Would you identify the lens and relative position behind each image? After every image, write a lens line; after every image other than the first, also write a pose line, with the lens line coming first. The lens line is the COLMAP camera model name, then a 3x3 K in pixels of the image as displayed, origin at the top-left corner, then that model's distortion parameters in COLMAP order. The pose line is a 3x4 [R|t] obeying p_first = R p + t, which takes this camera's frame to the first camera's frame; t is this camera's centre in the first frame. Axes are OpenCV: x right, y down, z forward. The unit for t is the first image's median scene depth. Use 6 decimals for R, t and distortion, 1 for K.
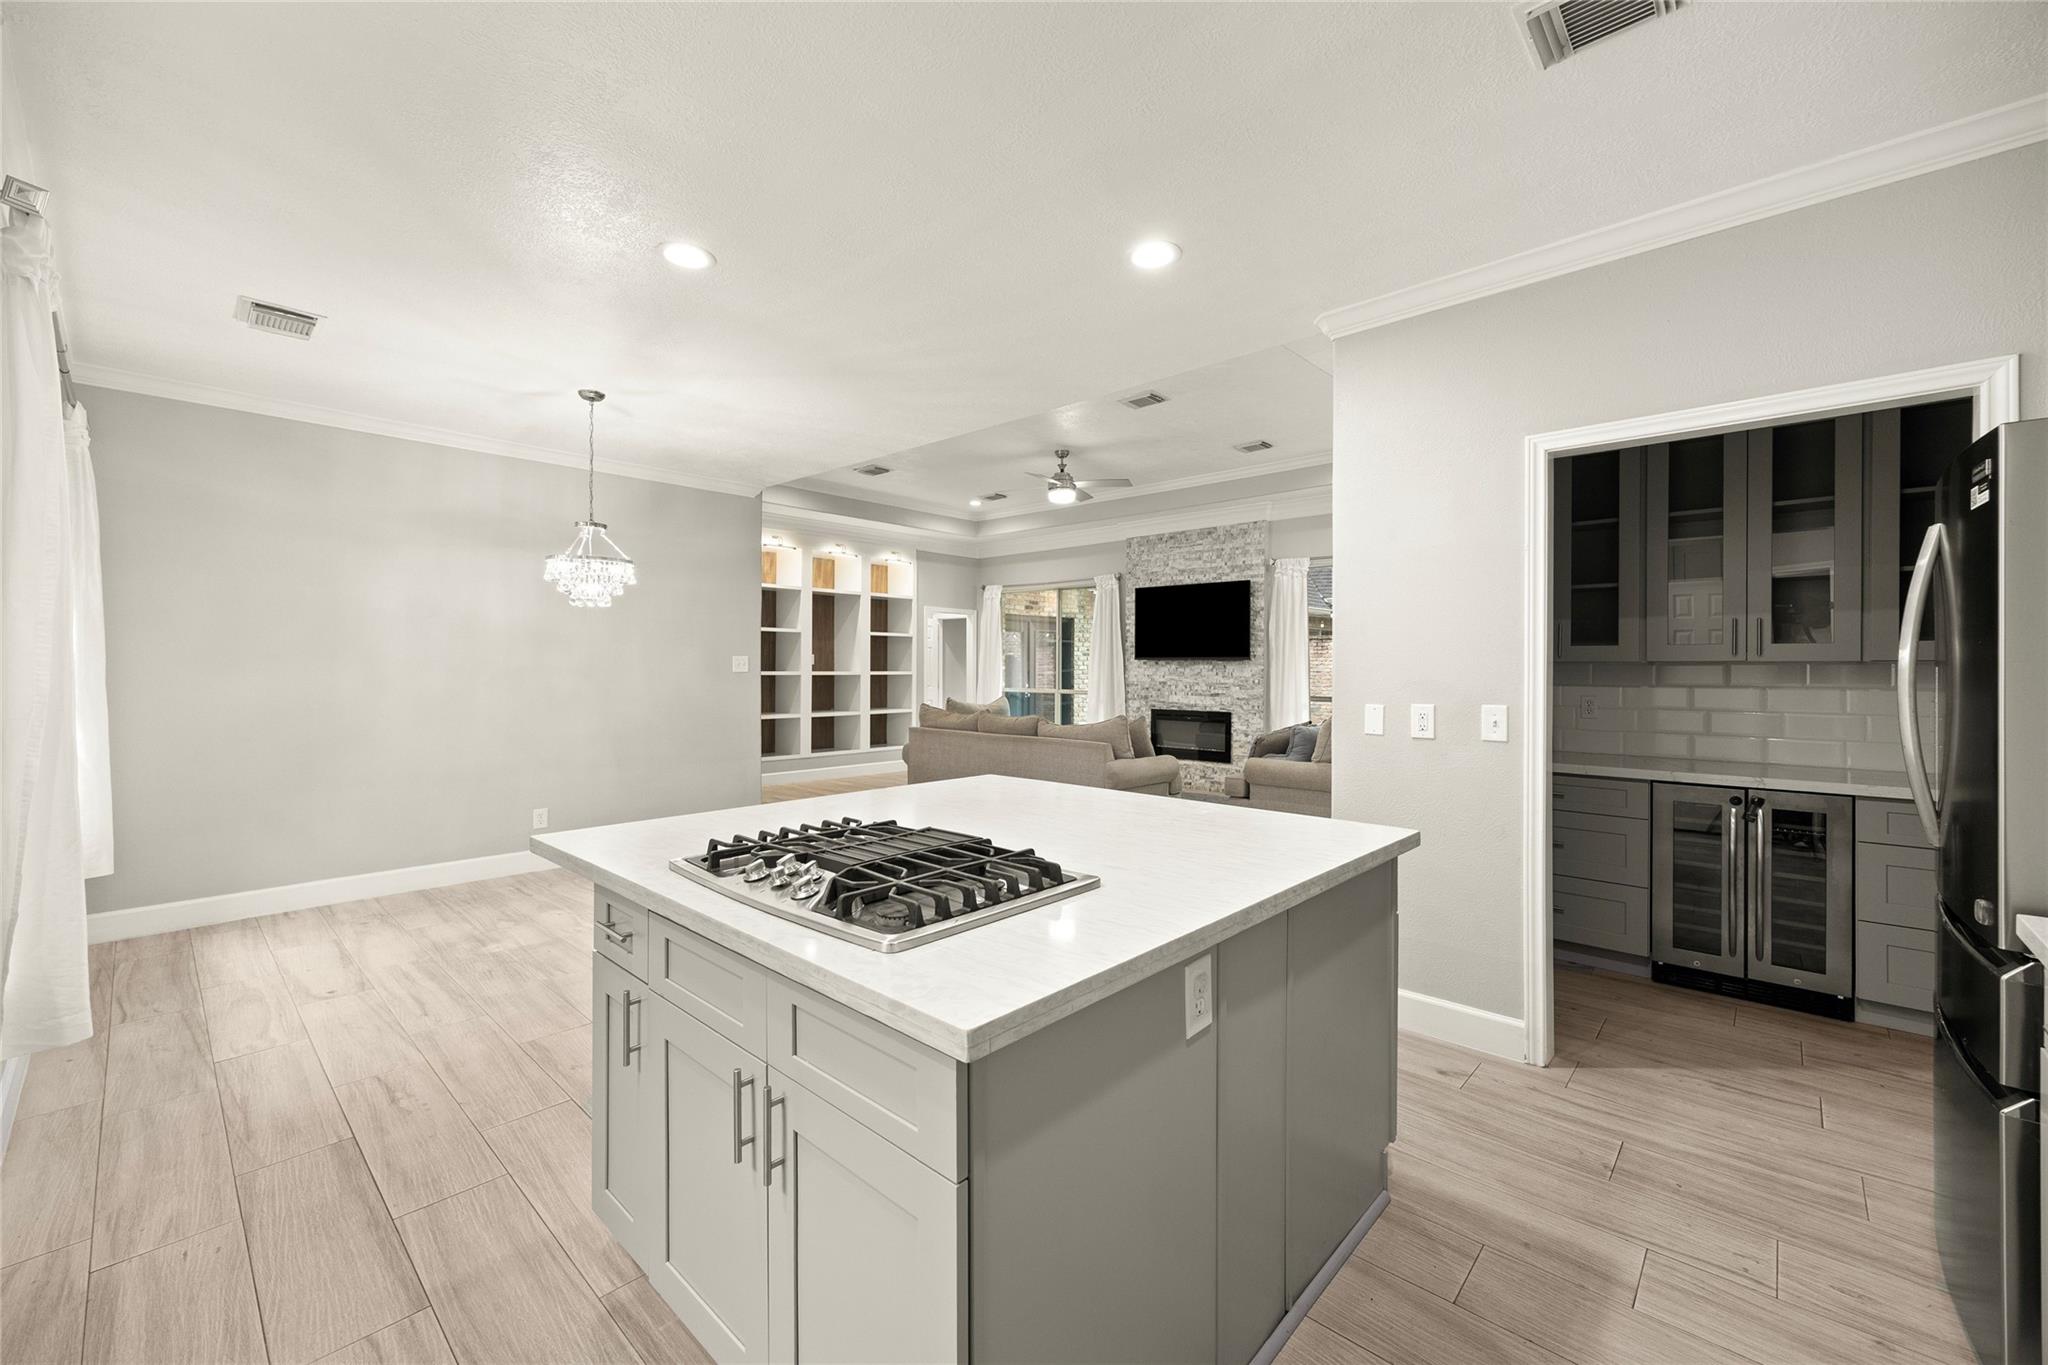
lens RADIAL K [[842.6, 0, 1018.2], [0, 842.6, 677.2], [0, 0, 1]] dist [-0.000189, 0.000036]
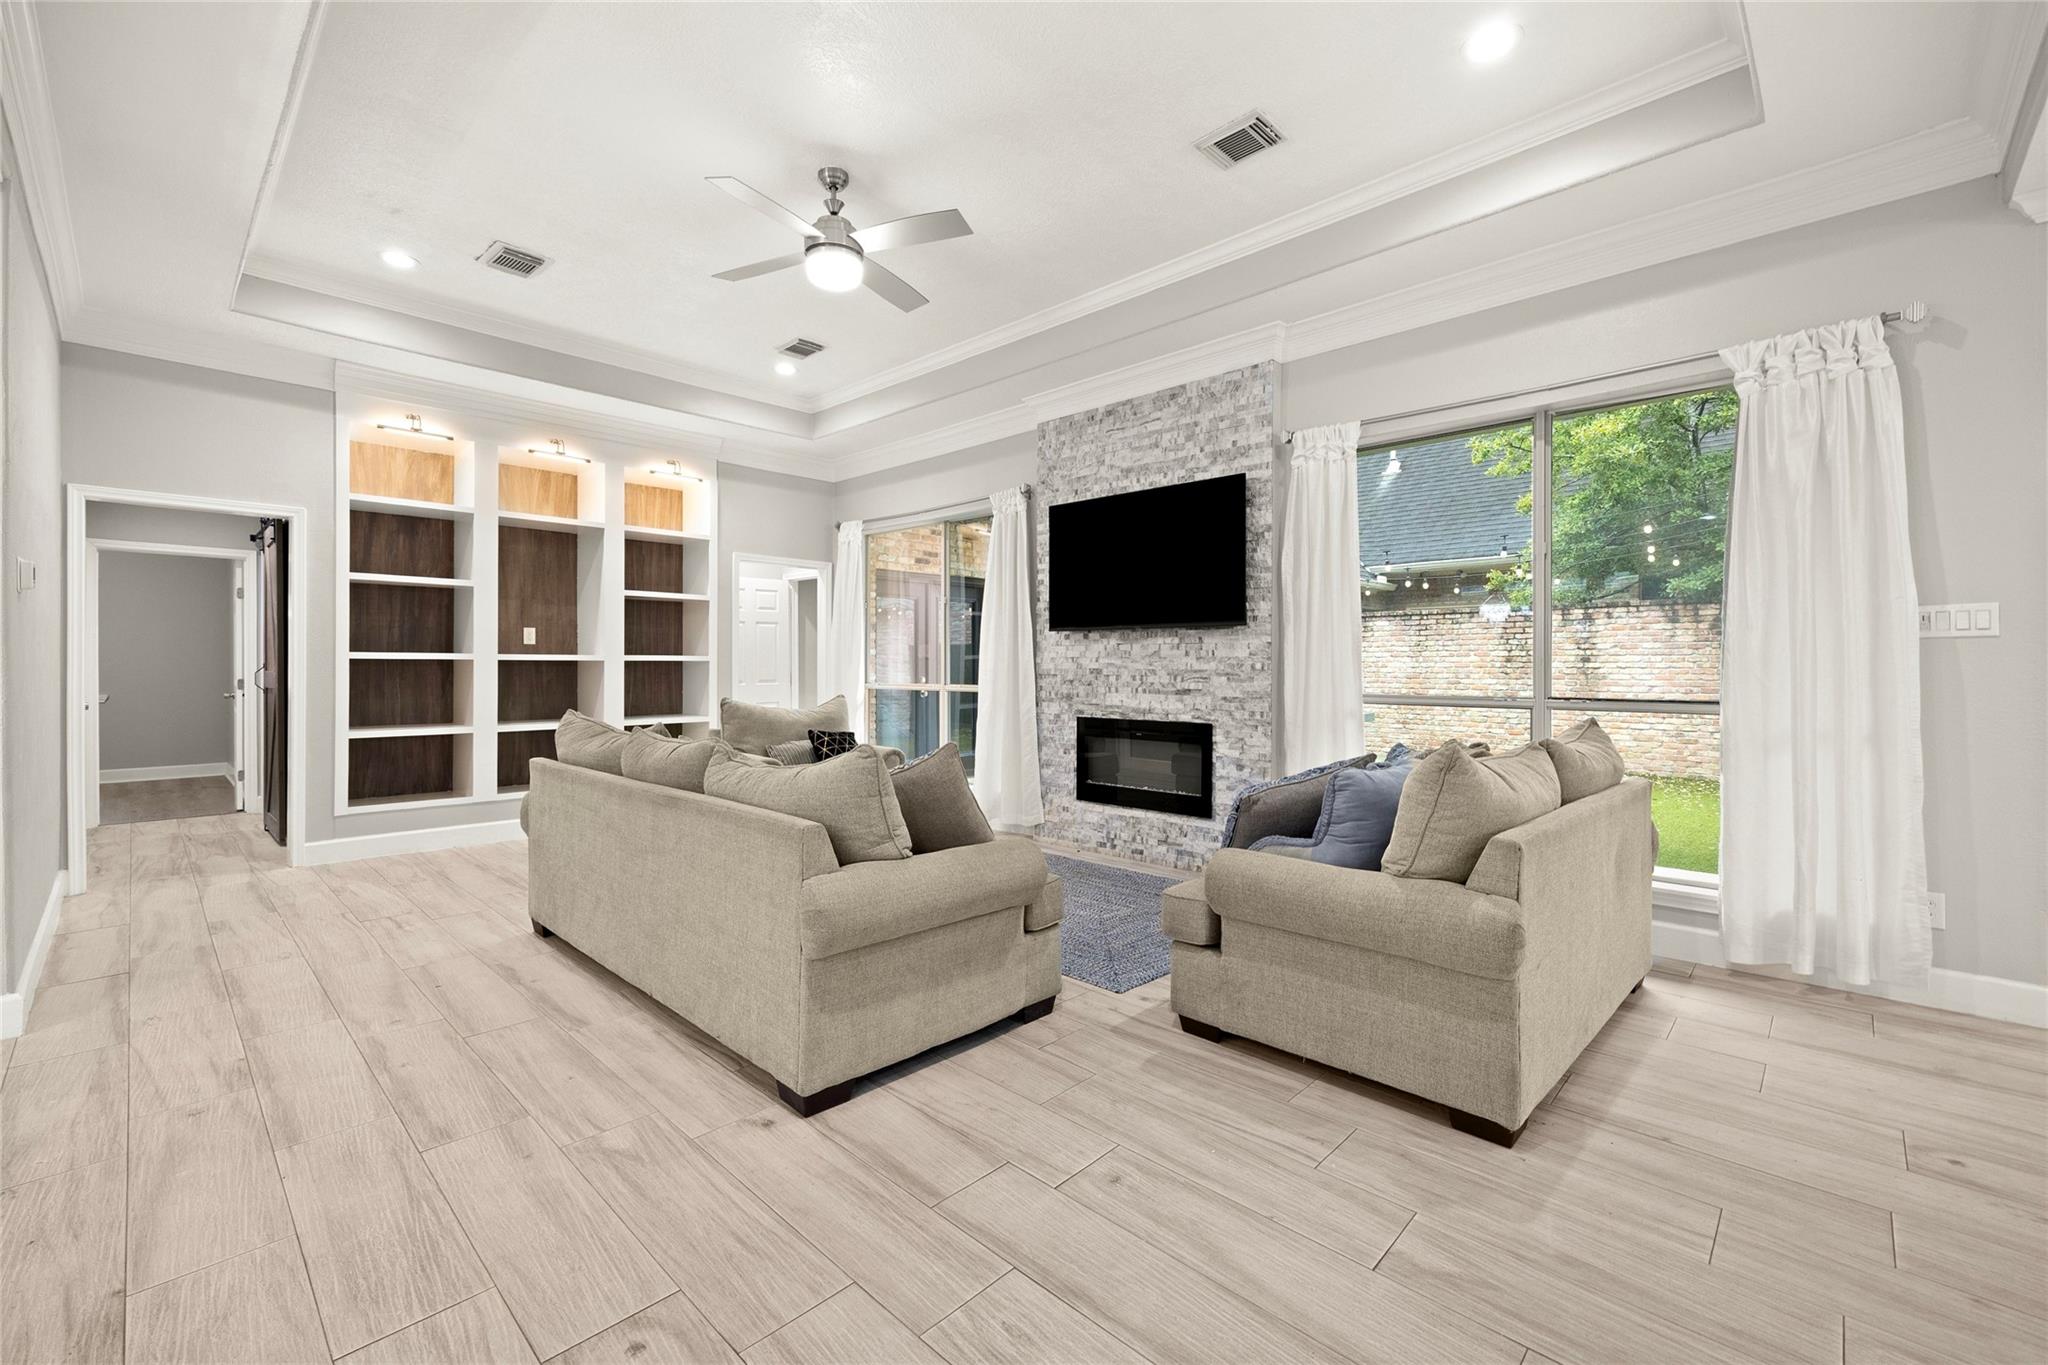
lens RADIAL K [[842.6, 0, 1029.4], [0, 842.6, 677.6], [0, 0, 1]] dist [-0.000189, 0.000036]
pose [[0.999753, -0.003104, -0.022022, 0.143223], [0.003084, 0.999995, -0.000942, 0.011709], [0.022025, 0.000874, 0.999757, 0.444535]]
